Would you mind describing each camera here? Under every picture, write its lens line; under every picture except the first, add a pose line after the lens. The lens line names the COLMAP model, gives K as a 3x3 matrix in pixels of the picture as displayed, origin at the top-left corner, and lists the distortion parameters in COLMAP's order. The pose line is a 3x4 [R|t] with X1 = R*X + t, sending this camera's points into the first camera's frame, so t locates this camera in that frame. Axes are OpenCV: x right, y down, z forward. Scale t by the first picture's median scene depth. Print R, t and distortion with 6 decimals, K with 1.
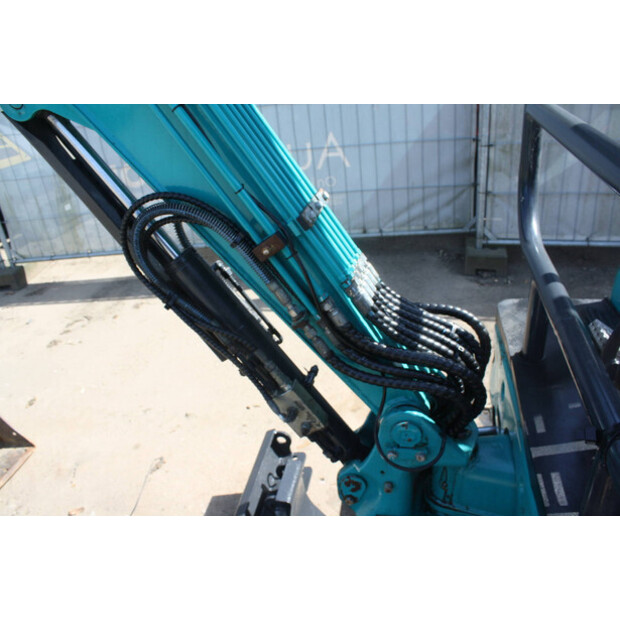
lens RADIAL K [[538.4, 0, 308.8], [0, 538.4, 327.9], [0, 0, 1]] dist [-0.124587, 0.006384]
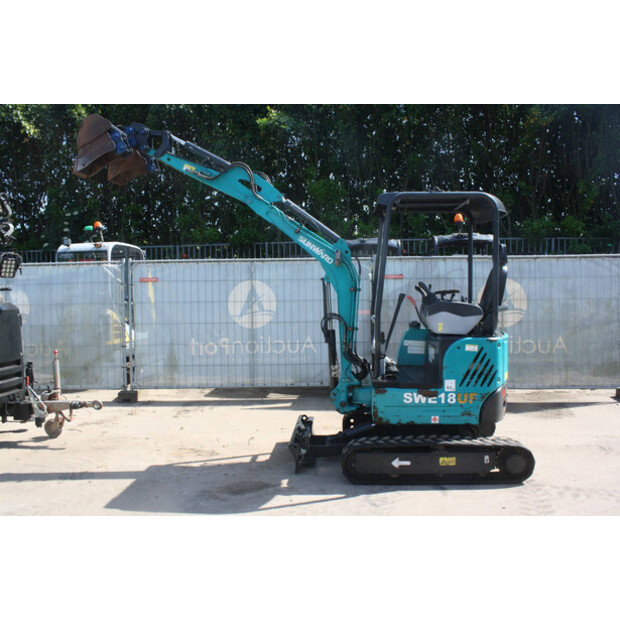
lens RADIAL K [[556.8, 0, 310.0], [0, 556.8, 310.0], [0, 0, 1]] dist [-0.172936, -0.001158]
pose [[0.989080, 0.078558, 0.124700, -0.238052], [-0.012468, 0.887666, -0.460320, 0.571421], [-0.146854, 0.453738, 0.878952, -1.033157]]
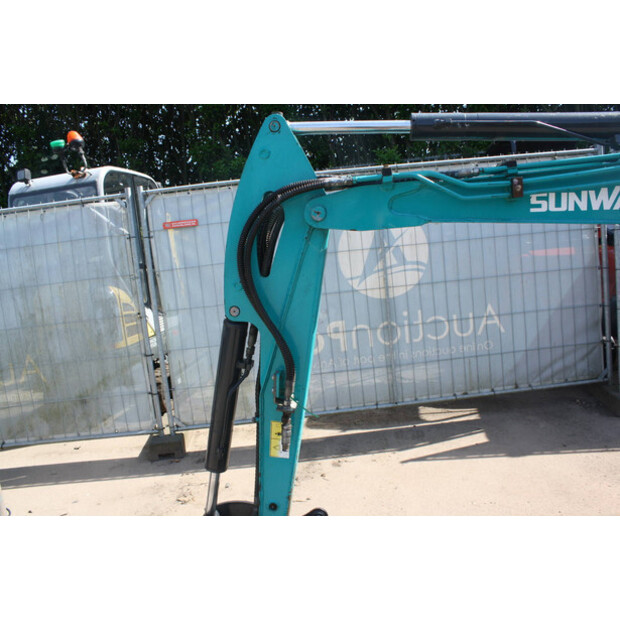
lens RADIAL K [[538.4, 0, 308.8], [0, 538.4, 327.9], [0, 0, 1]] dist [-0.124587, 0.006384]
pose [[0.993709, -0.025311, 0.109097, -0.473907], [0.061161, 0.938686, -0.339304, 0.058061], [-0.093820, 0.343842, 0.934329, -0.052541]]
